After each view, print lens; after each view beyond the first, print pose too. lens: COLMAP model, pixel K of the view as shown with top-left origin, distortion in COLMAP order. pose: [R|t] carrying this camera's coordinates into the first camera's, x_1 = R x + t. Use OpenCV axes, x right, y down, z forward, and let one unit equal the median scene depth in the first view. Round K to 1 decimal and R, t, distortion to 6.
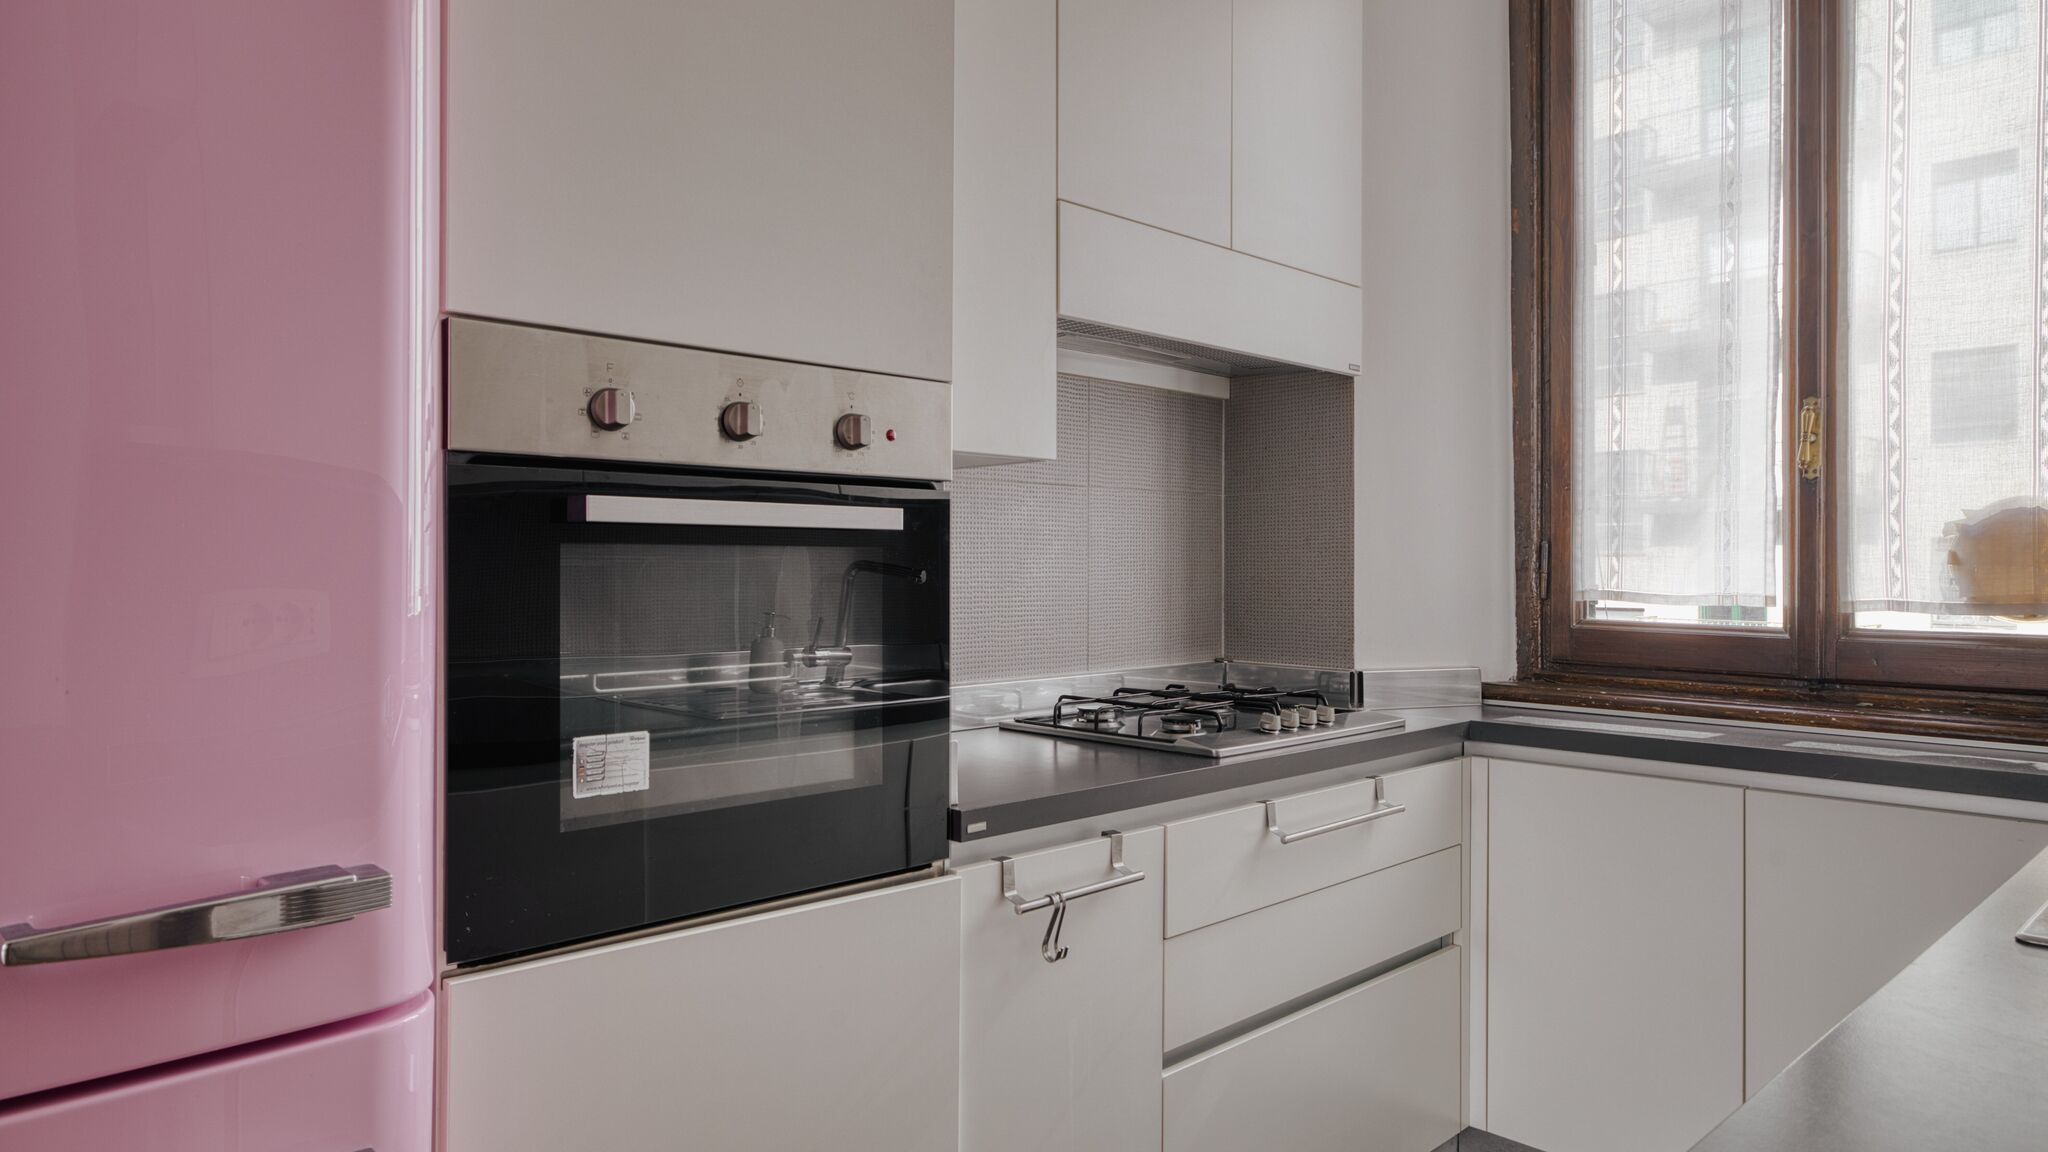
lens RADIAL K [[1255.1, 0, 1028.8], [0, 1255.1, 567.5], [0, 0, 1]] dist [-0.004952, 0.017200]
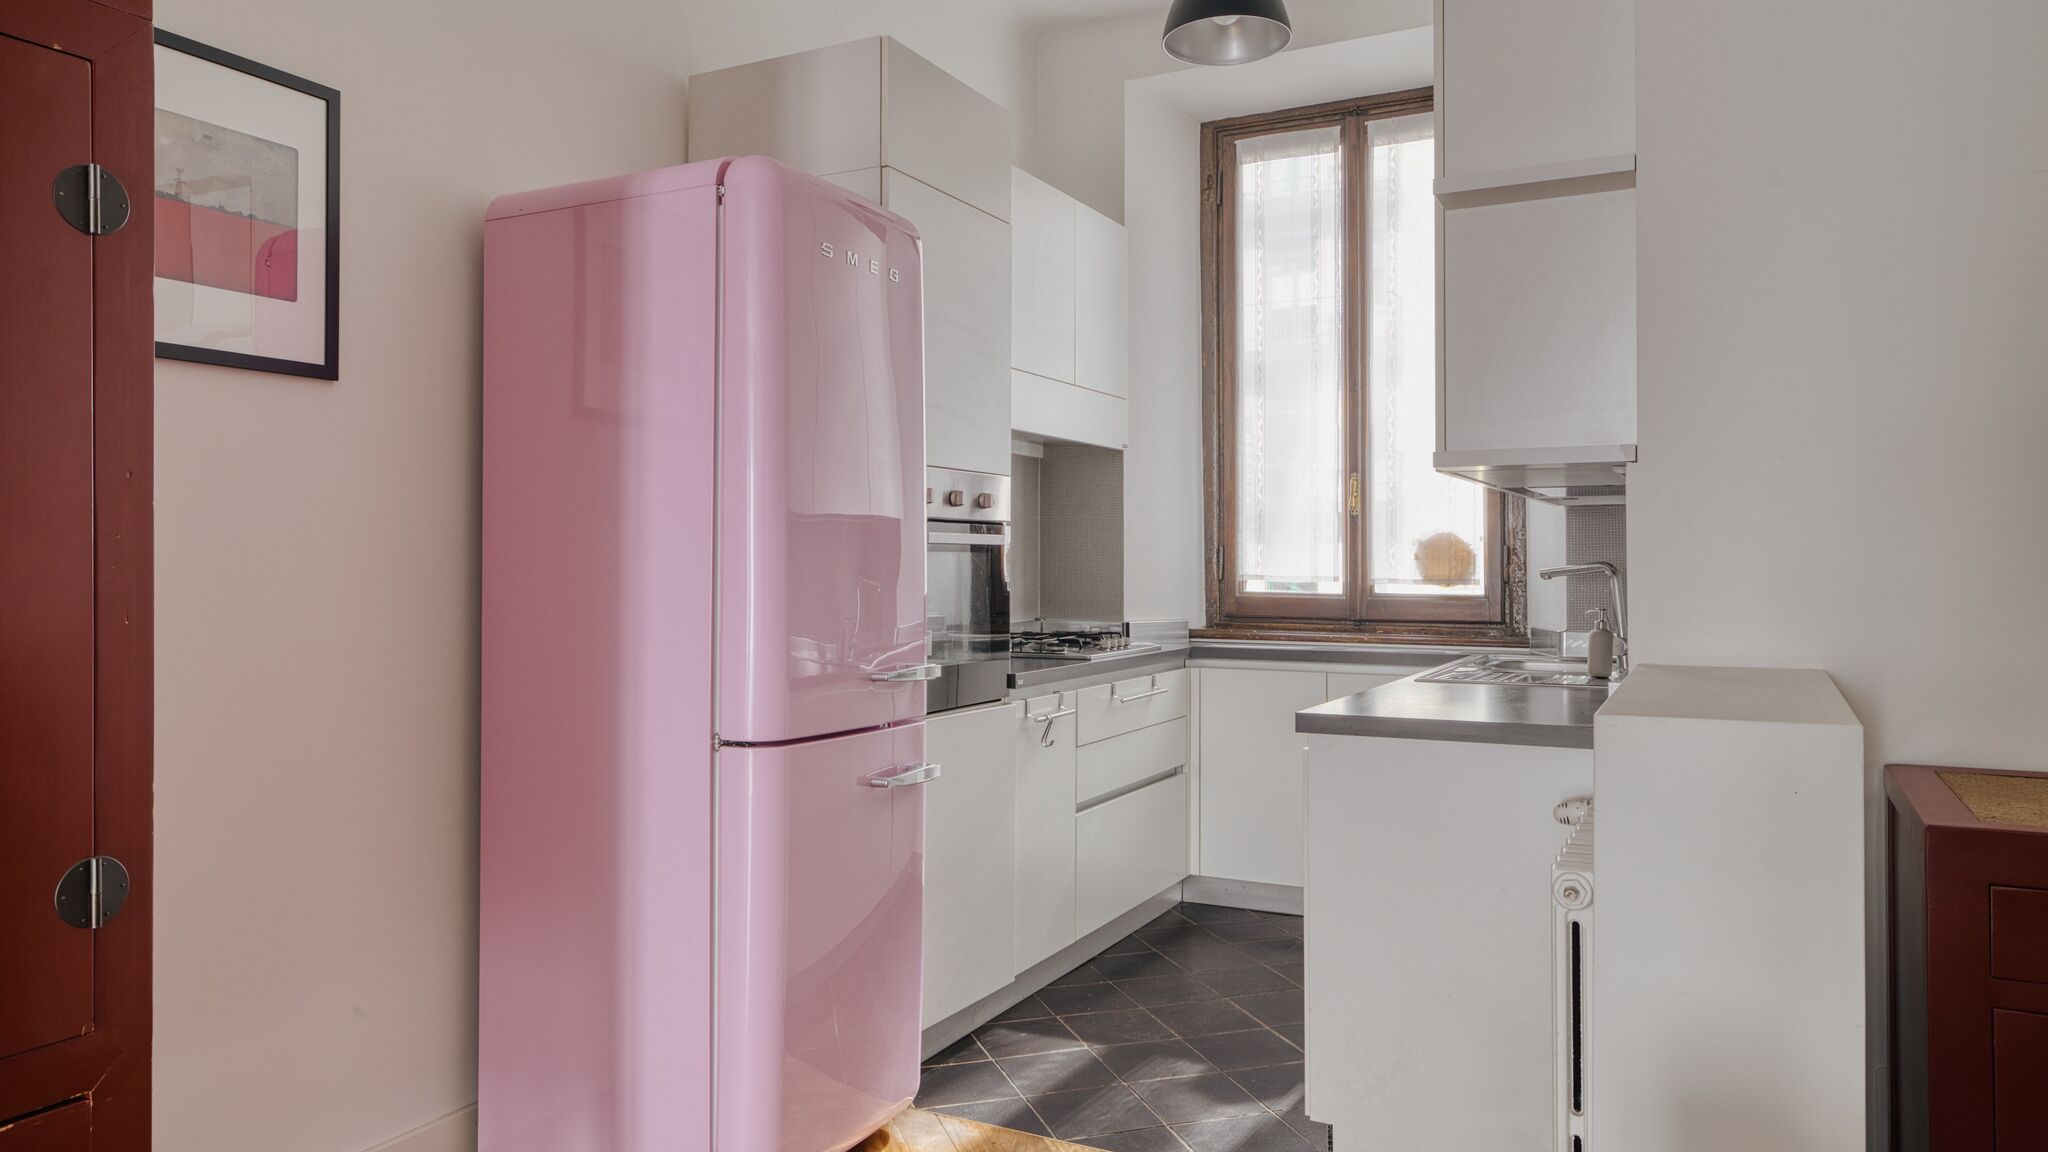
lens RADIAL K [[1349.4, 0, 1023.2], [0, 1349.4, 540.1], [0, 0, 1]] dist [0.000718, 0.000125]
pose [[0.949425, 0.004199, 0.313965, -0.483858], [0.000739, 0.999878, -0.015608, -0.000984], [-0.313993, 0.015050, 0.949306, -0.763098]]
